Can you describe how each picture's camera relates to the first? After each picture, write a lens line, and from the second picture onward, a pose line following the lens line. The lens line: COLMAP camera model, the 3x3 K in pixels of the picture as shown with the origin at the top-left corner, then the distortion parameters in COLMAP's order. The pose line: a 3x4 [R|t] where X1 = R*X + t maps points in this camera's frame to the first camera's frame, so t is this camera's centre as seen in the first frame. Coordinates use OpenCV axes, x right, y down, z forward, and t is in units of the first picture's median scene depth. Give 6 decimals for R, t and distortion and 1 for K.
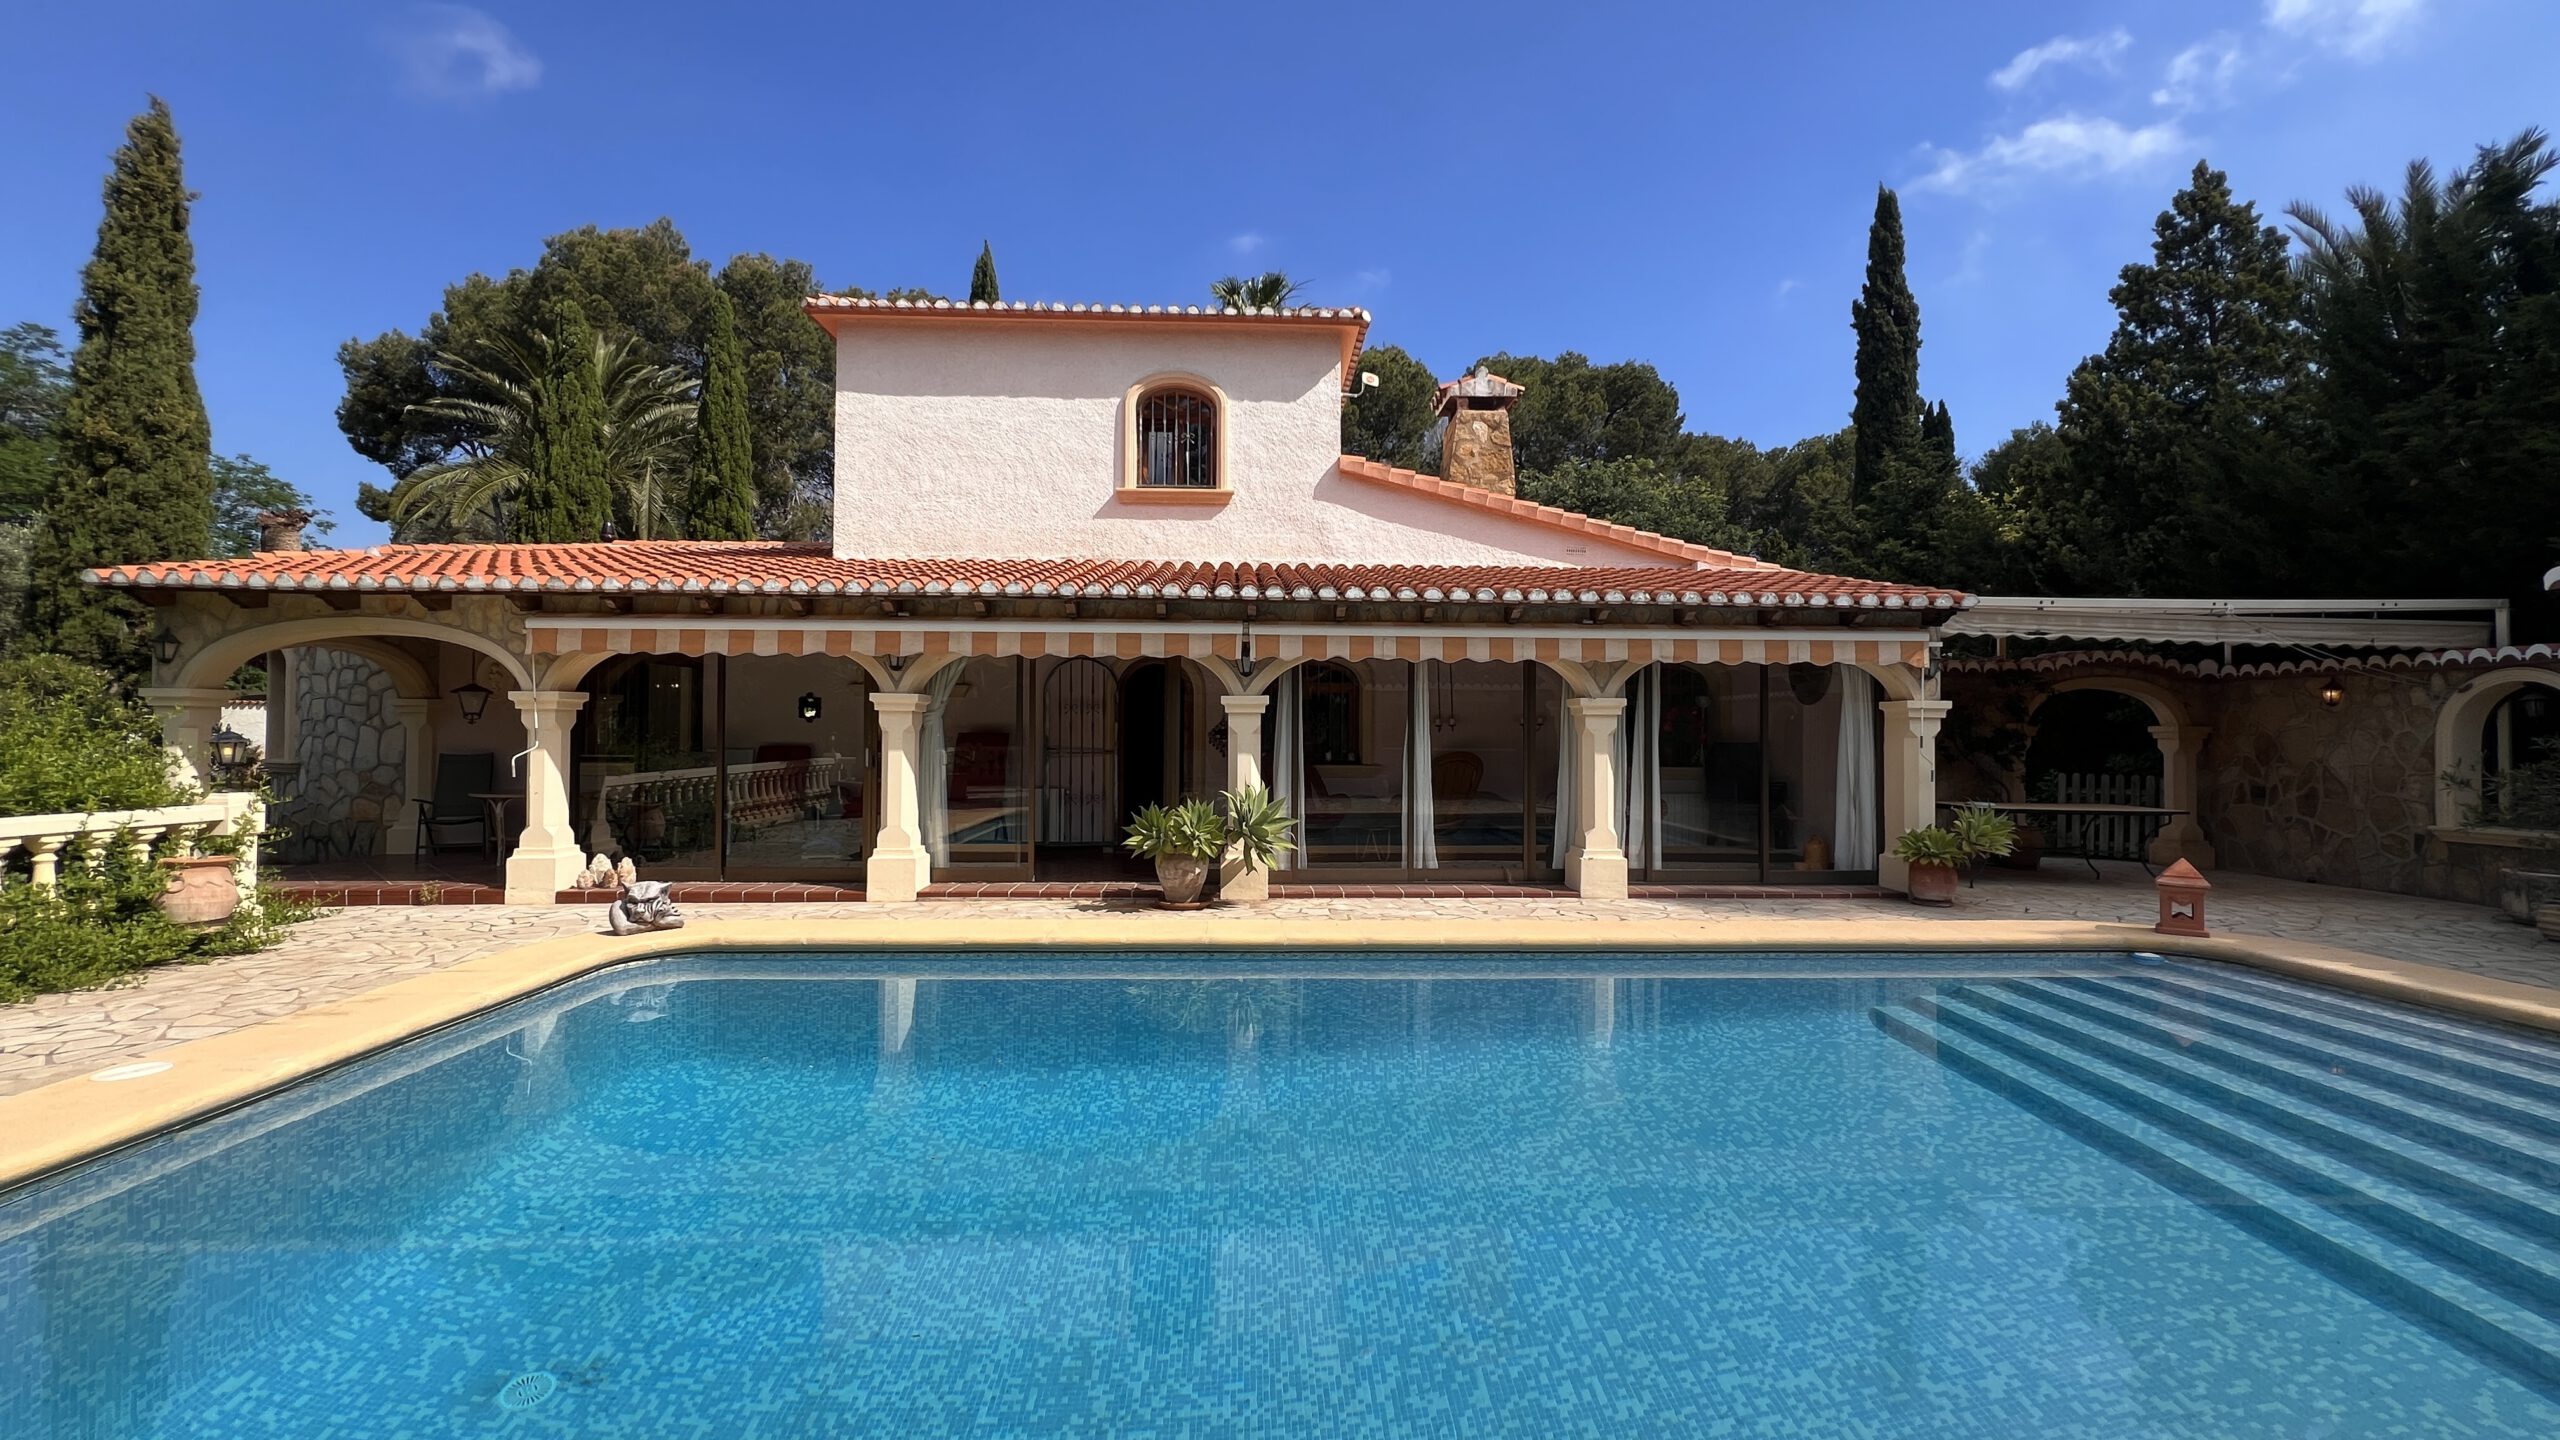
lens RADIAL K [[1030.4, 0, 1264.0], [0, 1030.4, 717.6], [0, 0, 1]] dist [-0.002891, -0.000123]
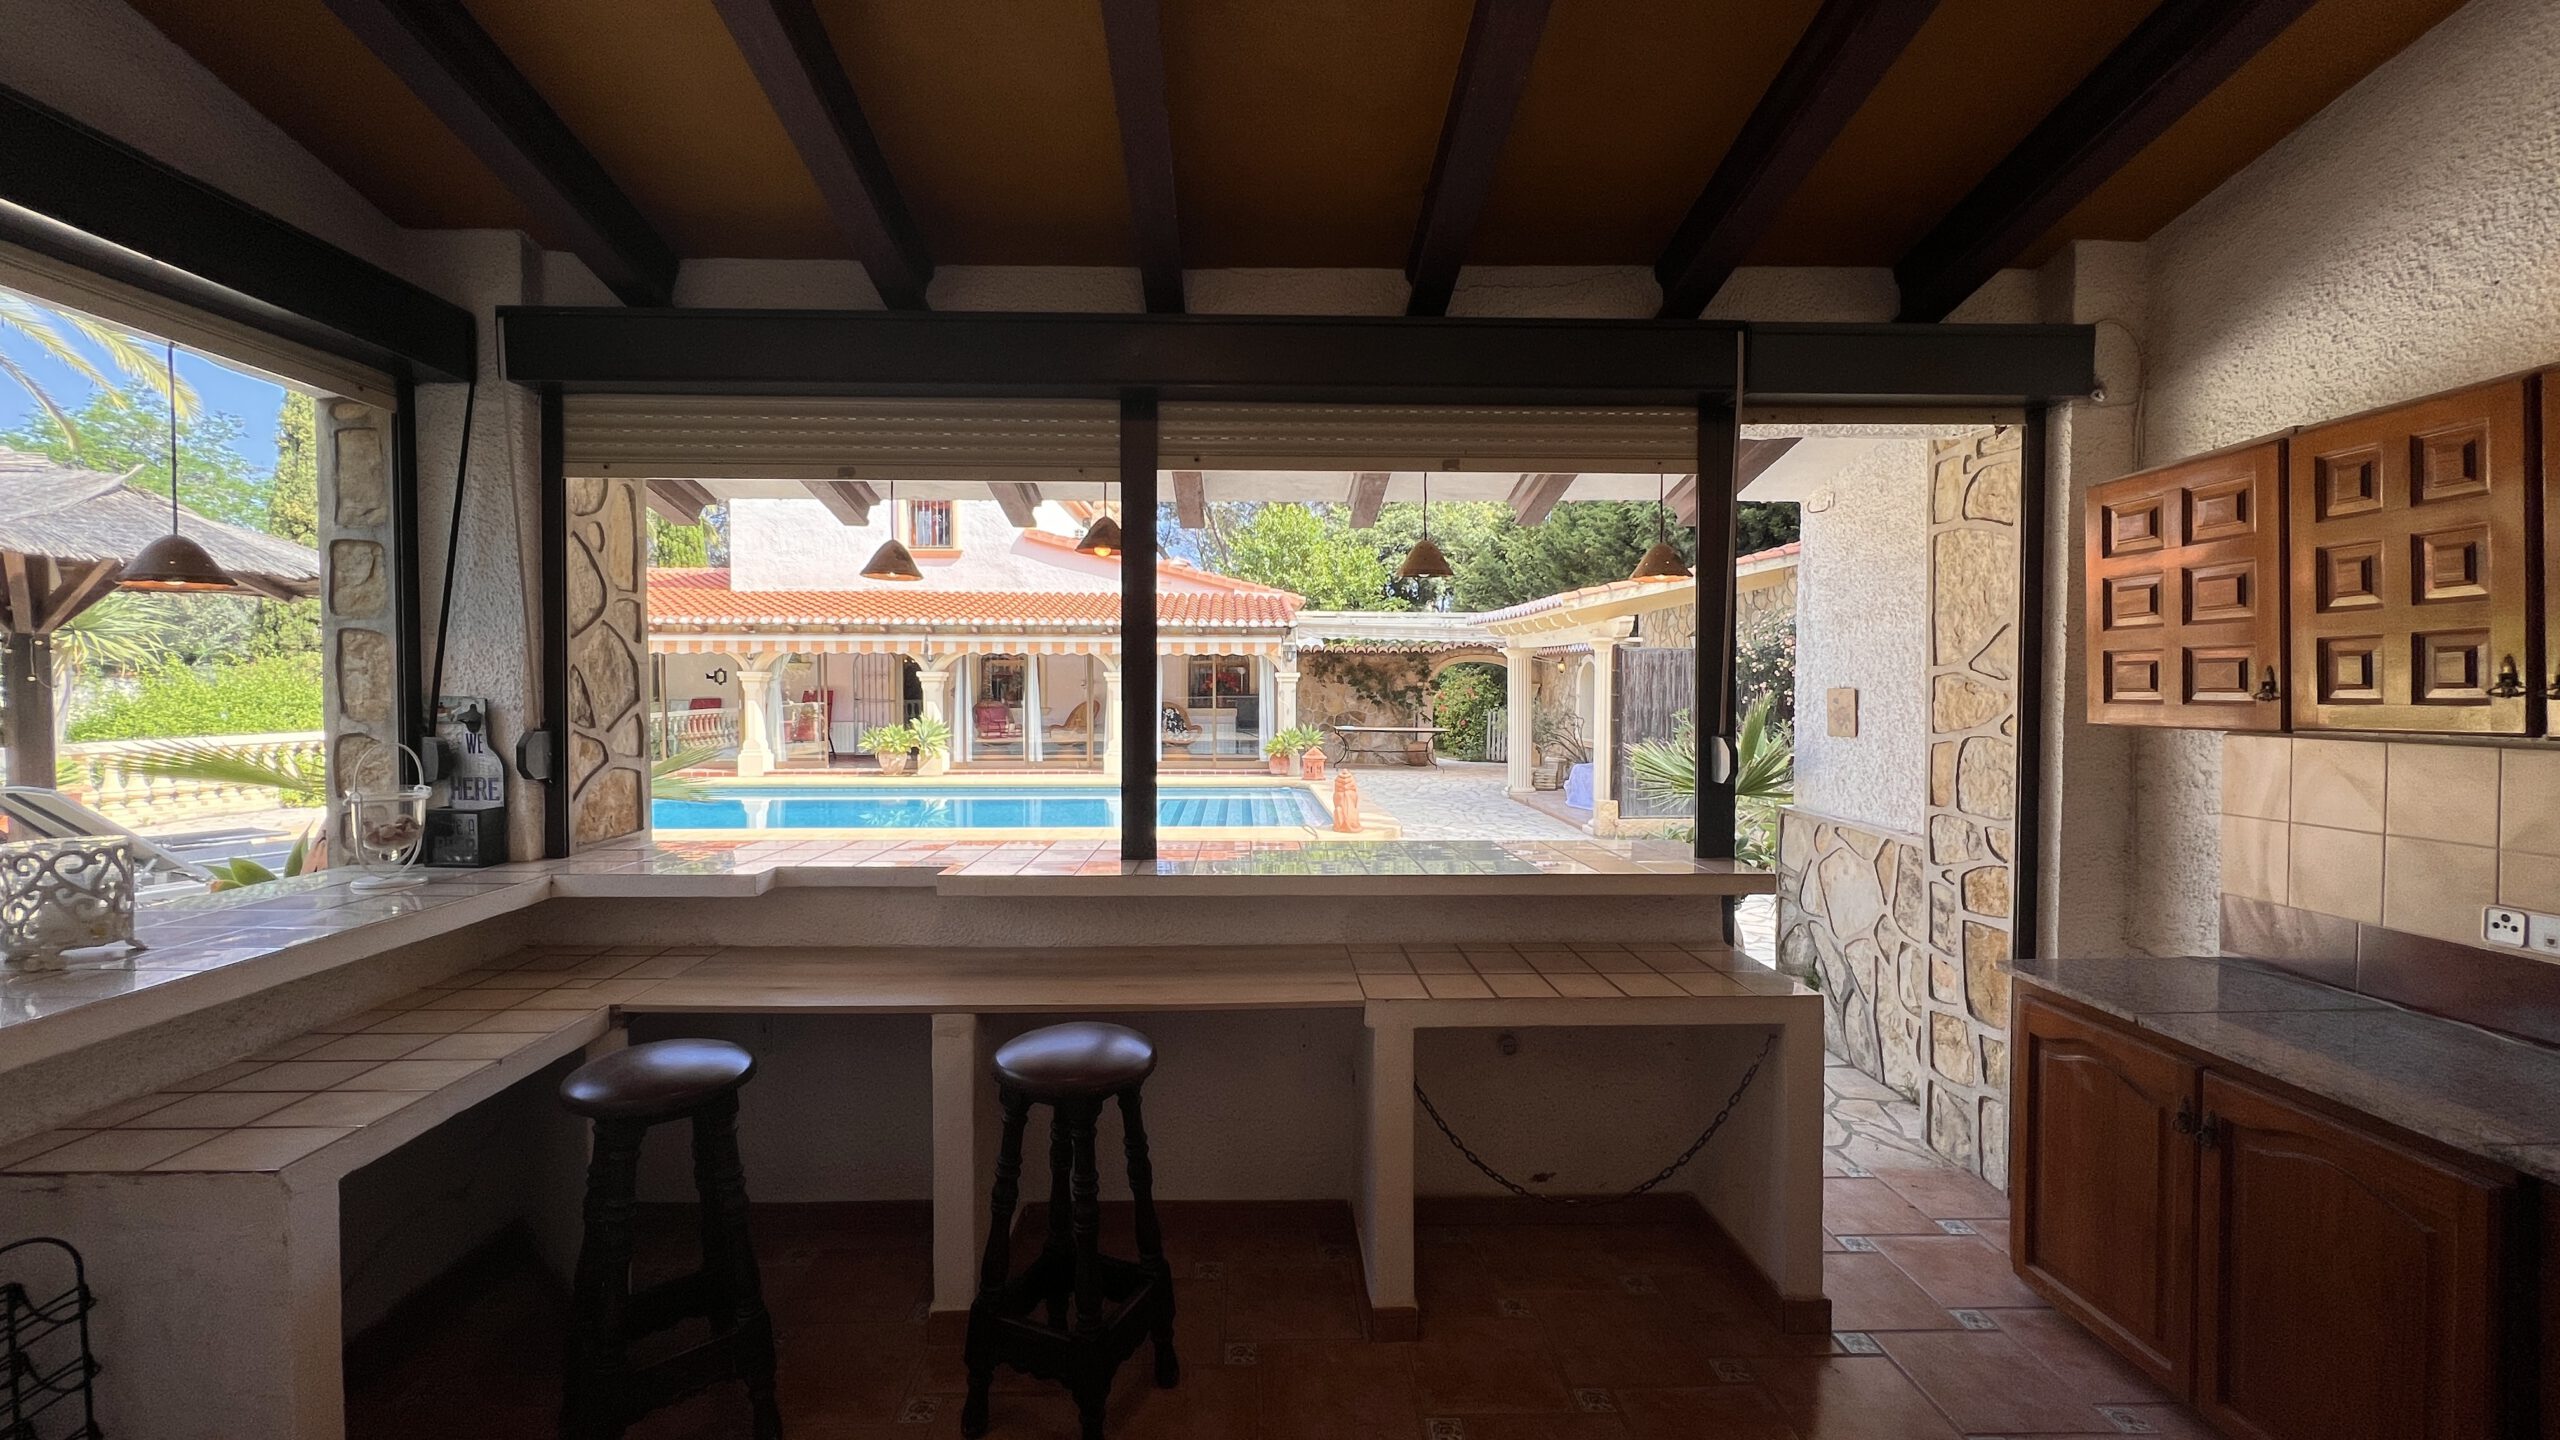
lens RADIAL K [[1030.4, 0, 1262.9], [0, 1030.4, 712.2], [0, 0, 1]] dist [-0.002891, -0.000123]
pose [[0.999987, -0.004981, -0.001282, 0.480552], [0.005032, 0.999043, 0.043446, -0.021122], [0.001065, -0.043452, 0.999055, -0.744992]]
